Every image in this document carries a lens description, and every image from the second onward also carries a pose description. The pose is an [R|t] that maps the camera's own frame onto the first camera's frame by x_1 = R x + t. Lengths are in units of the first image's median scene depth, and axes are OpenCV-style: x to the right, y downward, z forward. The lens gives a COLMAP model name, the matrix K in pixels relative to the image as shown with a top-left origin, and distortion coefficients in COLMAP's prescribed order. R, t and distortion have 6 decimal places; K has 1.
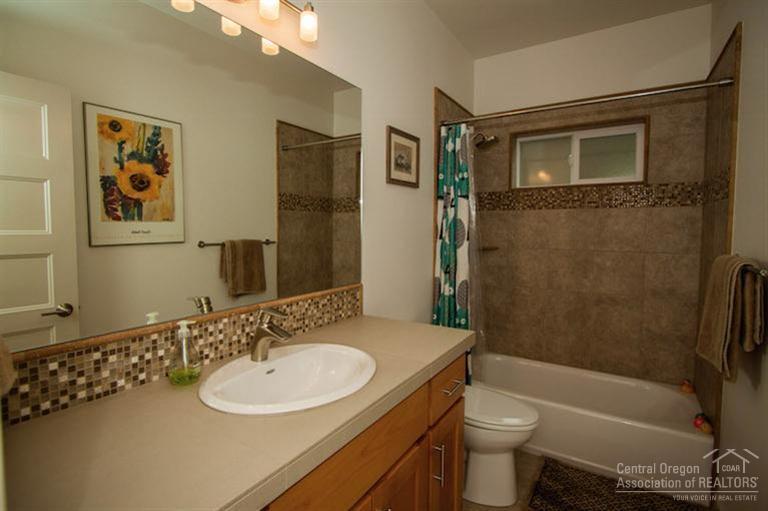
lens RADIAL K [[378.9, 0, 385.6], [0, 378.9, 247.7], [0, 0, 1]] dist [-0.004148, 0.000010]
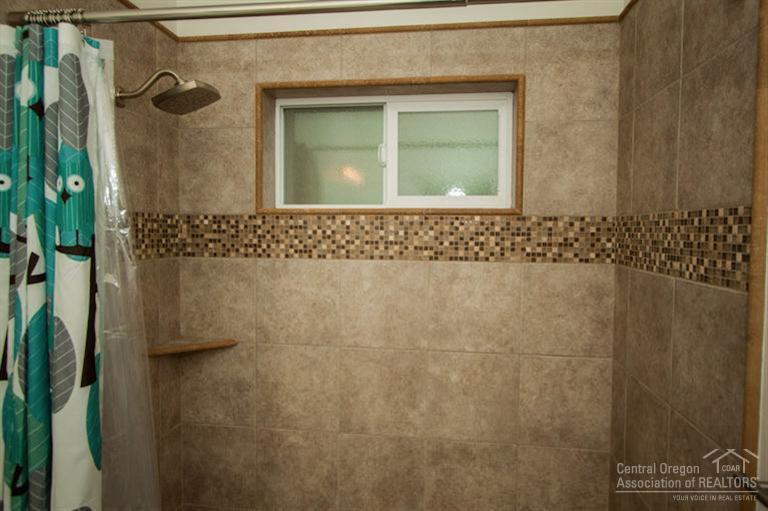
lens RADIAL K [[534.0, 0, 382.4], [0, 534.0, 254.0], [0, 0, 1]] dist [-0.004325, 0.002019]
pose [[0.911425, -0.009758, 0.411350, 0.233765], [0.014745, 0.999851, -0.008951, -0.110516], [-0.411201, 0.014223, 0.911434, 0.428498]]
